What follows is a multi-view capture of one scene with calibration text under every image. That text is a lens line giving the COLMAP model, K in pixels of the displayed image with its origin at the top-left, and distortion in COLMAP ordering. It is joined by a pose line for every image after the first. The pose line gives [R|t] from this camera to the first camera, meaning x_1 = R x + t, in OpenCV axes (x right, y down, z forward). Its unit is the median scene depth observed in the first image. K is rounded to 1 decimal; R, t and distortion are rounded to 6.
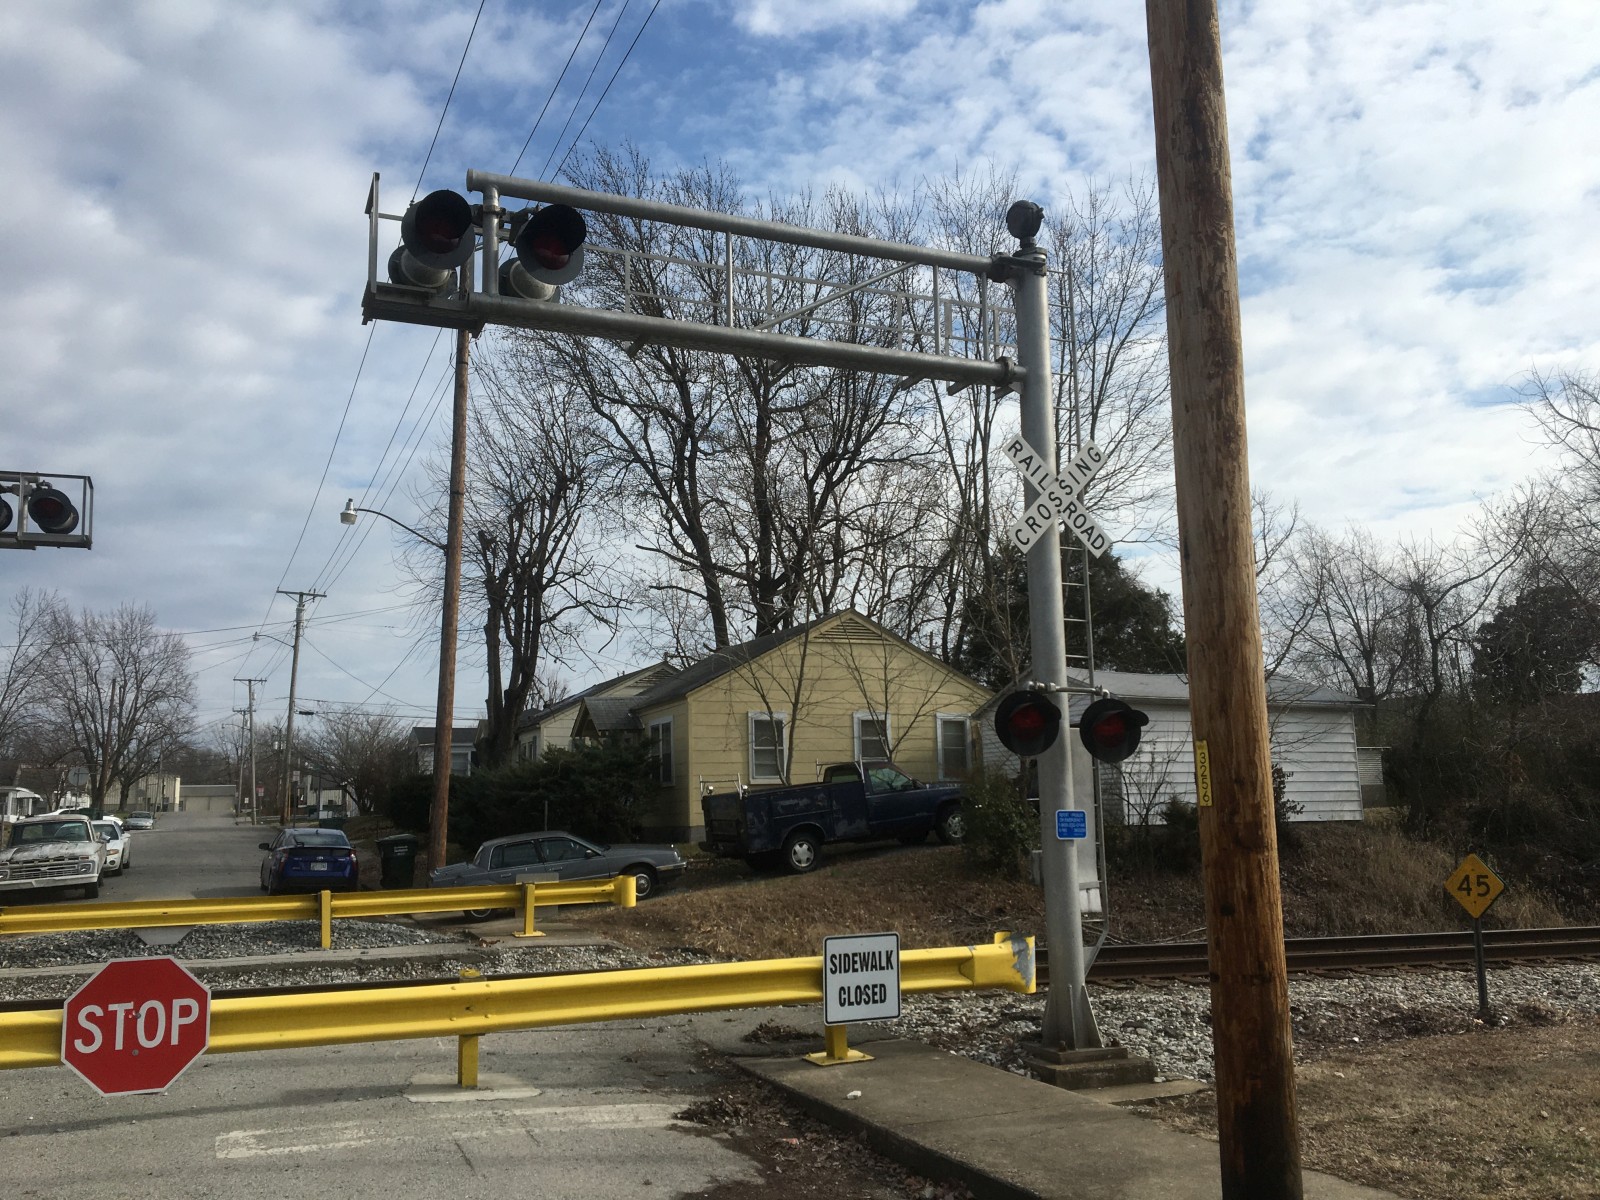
lens RADIAL K [[1362.5, 0, 790.5], [0, 1362.5, 608.4], [0, 0, 1]] dist [0.118336, -0.177736]
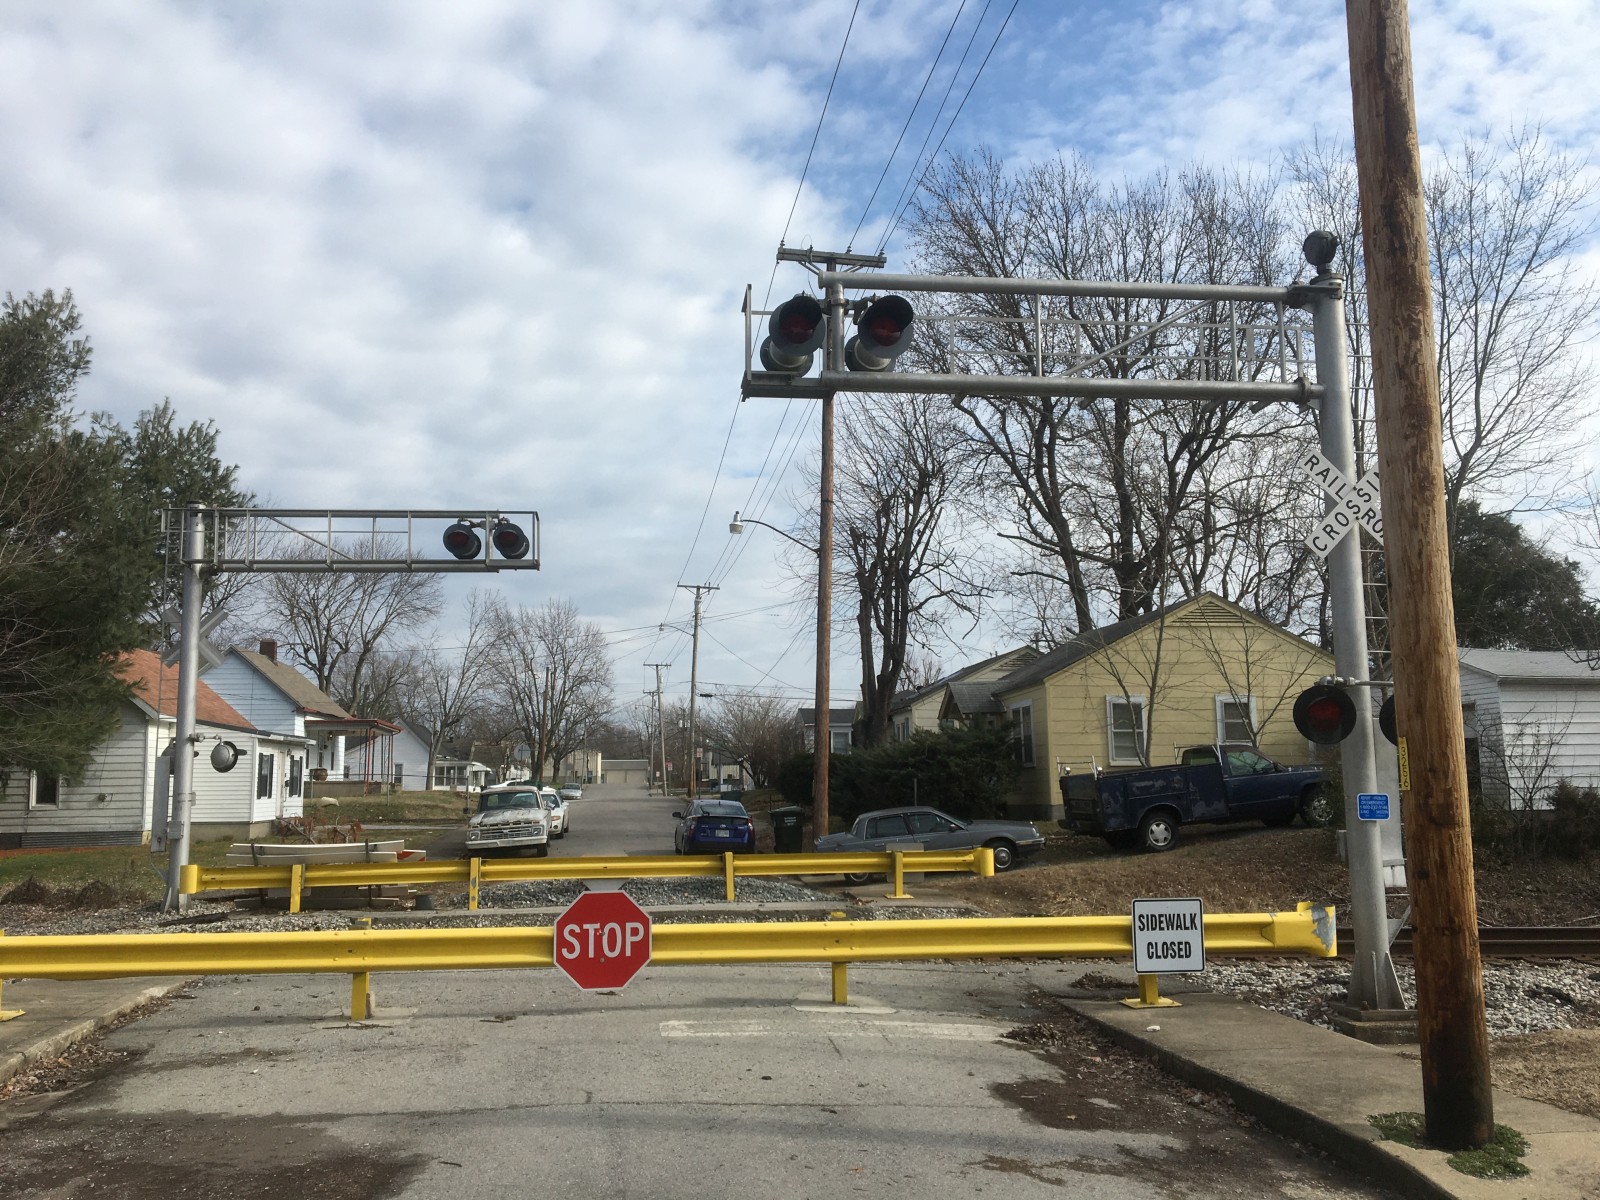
lens RADIAL K [[1375.3, 0, 785.2], [0, 1375.3, 606.6], [0, 0, 1]] dist [0.129016, -0.197698]
pose [[0.961327, -0.027578, -0.274024, 0.029391], [0.031881, 0.999428, 0.011261, -0.013104], [0.273557, -0.019562, 0.961657, -0.087916]]
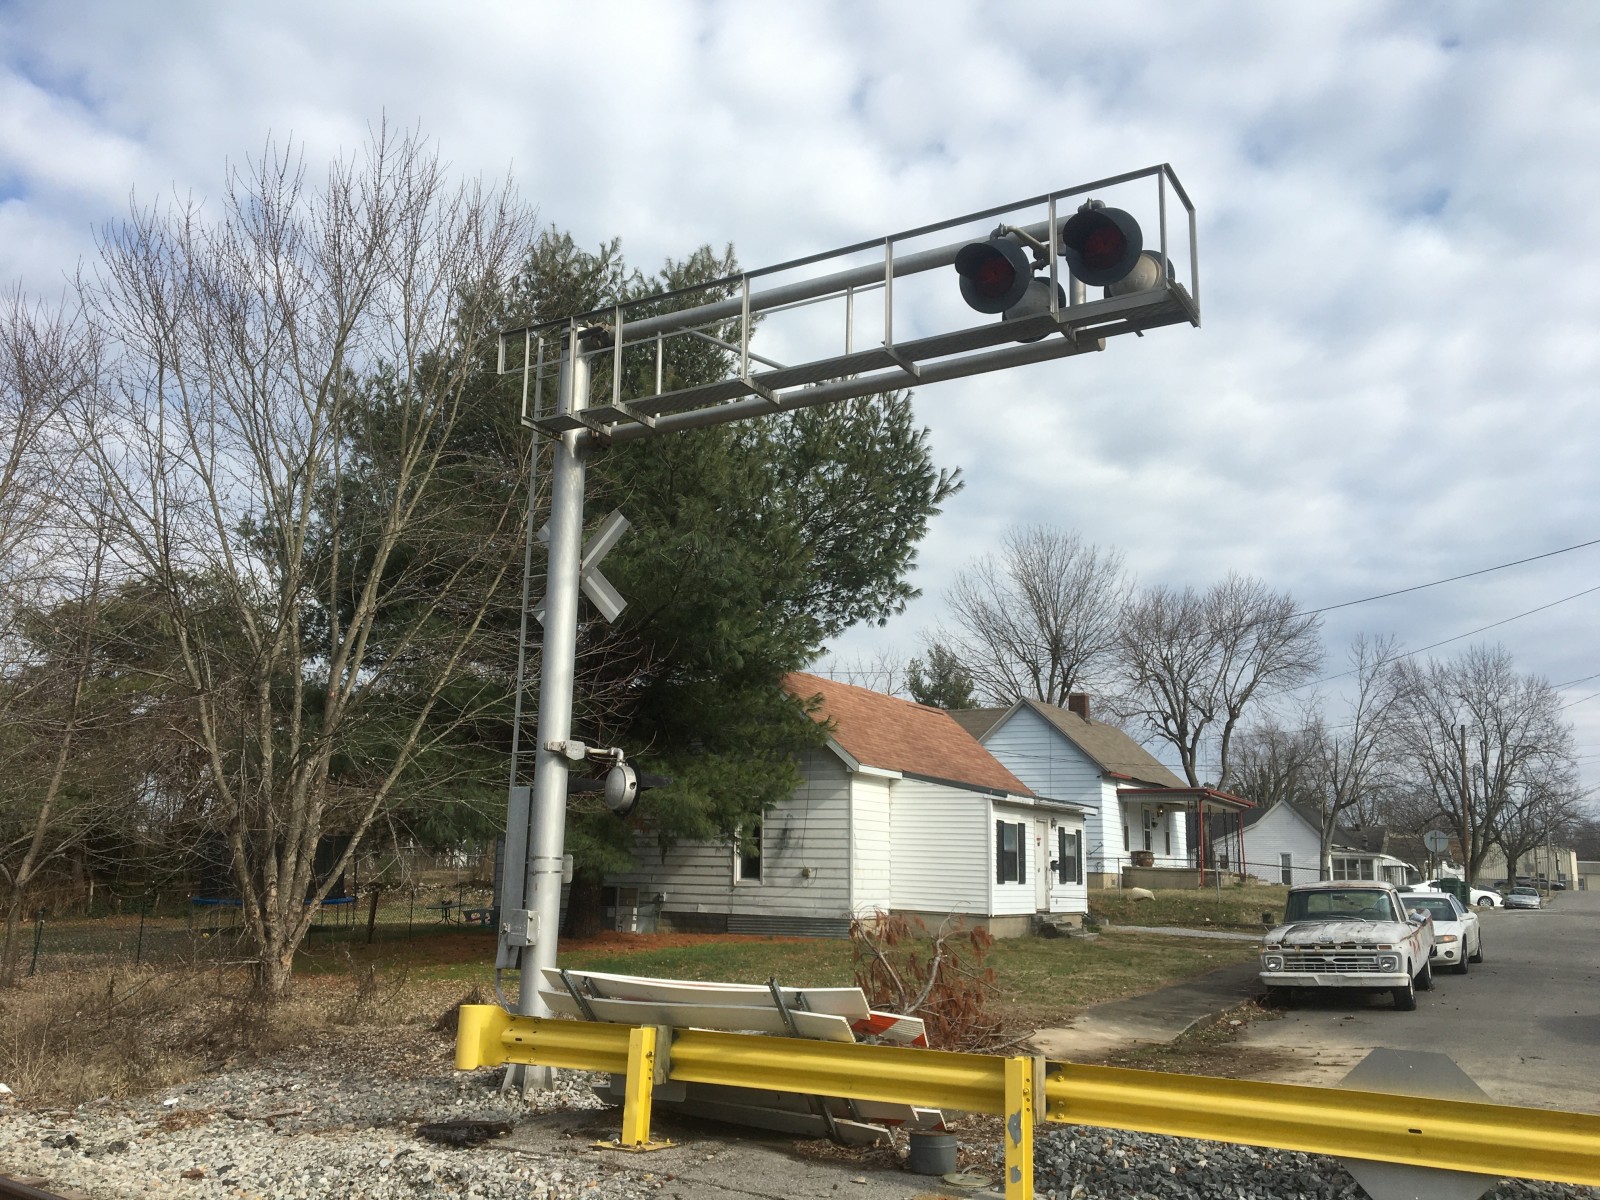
lens RADIAL K [[1332.1, 0, 800.0], [0, 1332.1, 600.0], [0, 0, 1]] dist [0.102248, -0.162560]
pose [[0.597579, -0.130119, -0.791182, -0.170880], [0.078890, 0.991498, -0.103477, 0.071509], [0.797919, -0.000581, 0.602764, 0.459586]]
